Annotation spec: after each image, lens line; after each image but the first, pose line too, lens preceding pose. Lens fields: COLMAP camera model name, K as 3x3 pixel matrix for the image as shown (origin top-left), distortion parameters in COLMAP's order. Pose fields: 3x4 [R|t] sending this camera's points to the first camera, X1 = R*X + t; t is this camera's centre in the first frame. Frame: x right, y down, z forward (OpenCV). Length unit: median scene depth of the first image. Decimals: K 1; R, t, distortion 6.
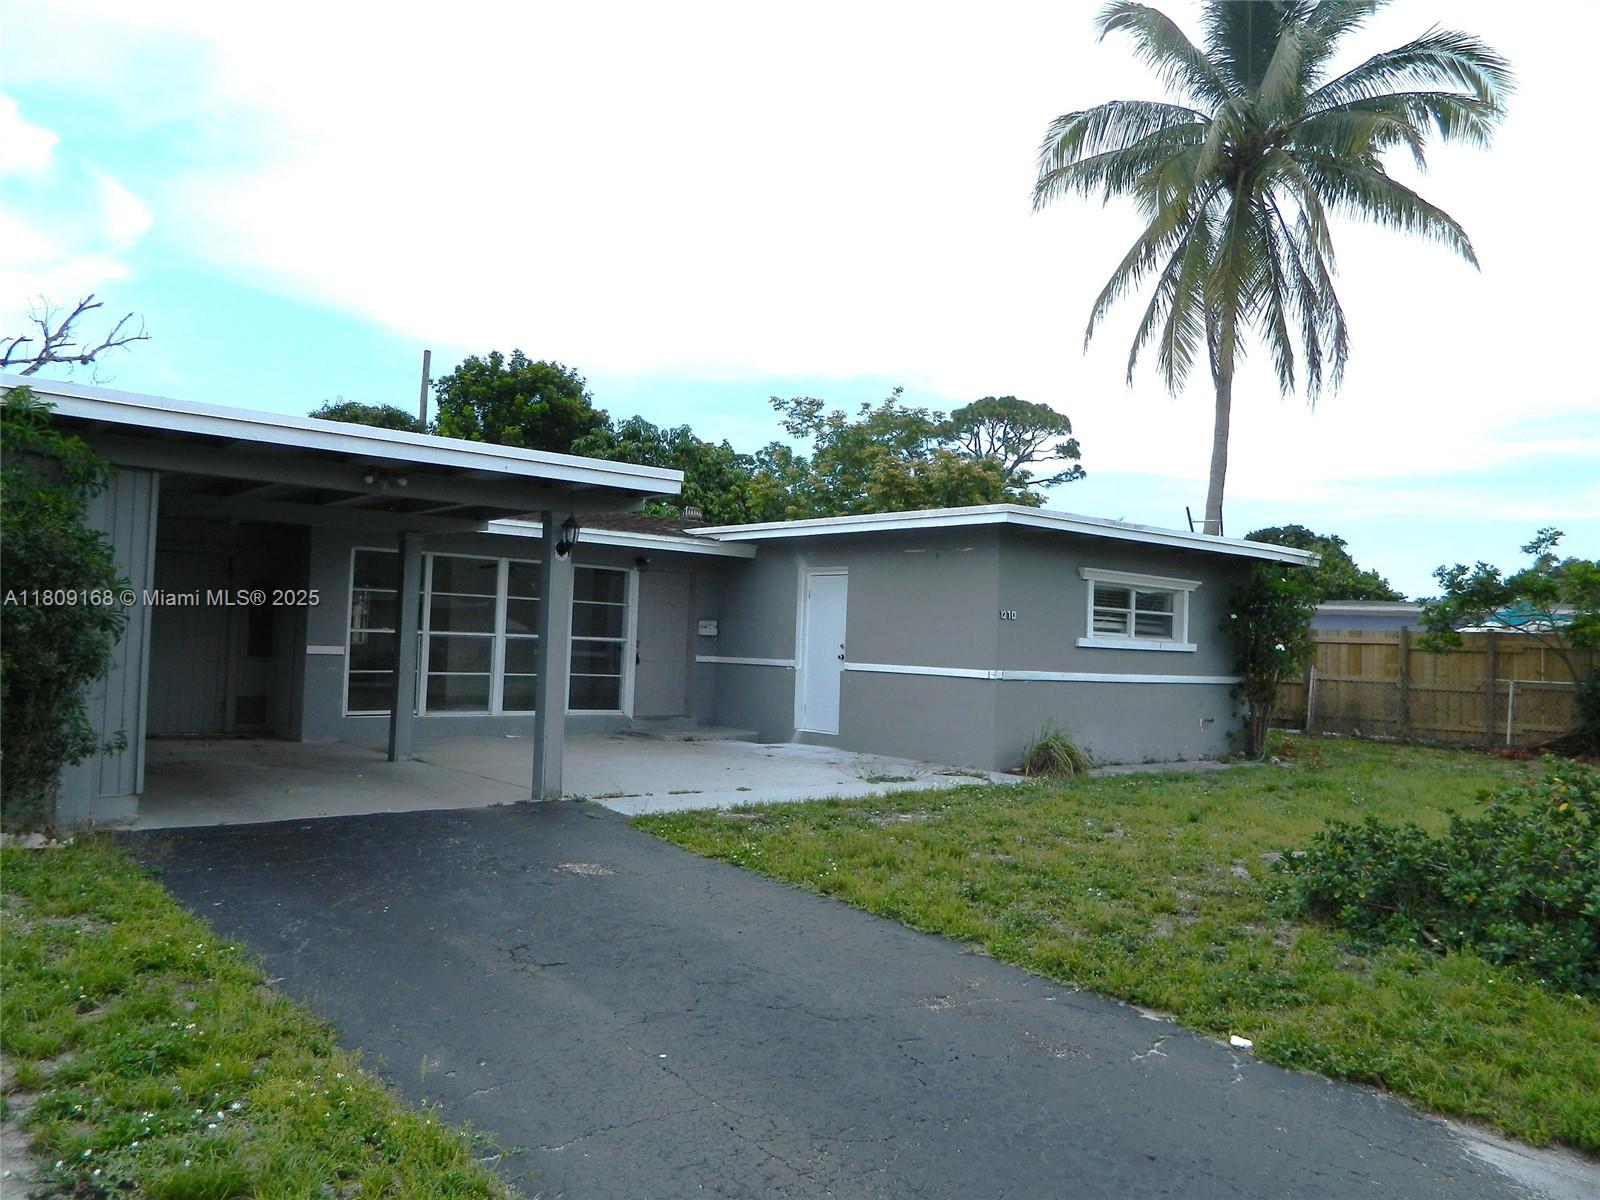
lens RADIAL K [[1177.8, 0, 801.6], [0, 1177.8, 607.4], [0, 0, 1]] dist [-0.027210, 0.003294]
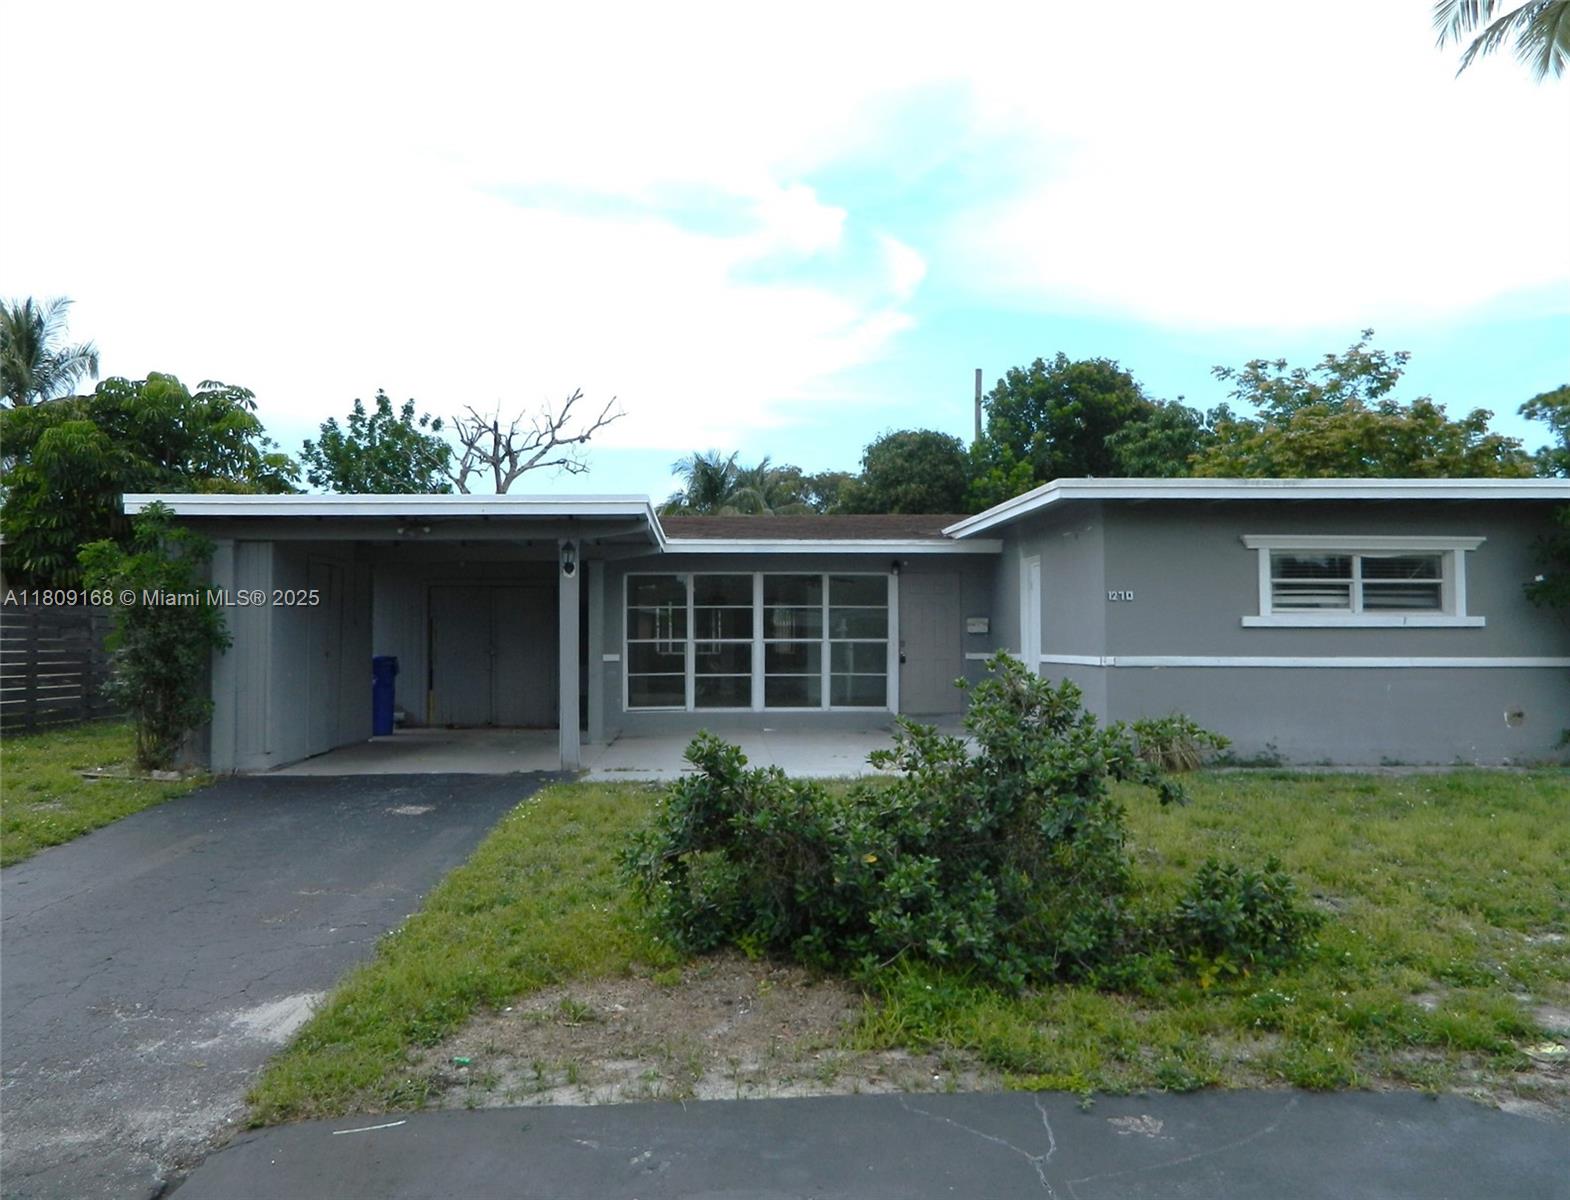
lens RADIAL K [[1271.3, 0, 780.5], [0, 1271.3, 596.2], [0, 0, 1]] dist [0.011478, 0.000647]
pose [[0.789105, -0.061646, -0.611158, 0.482952], [0.050161, 0.998095, -0.035910, 0.024493], [0.612207, -0.002319, 0.790694, 0.037898]]
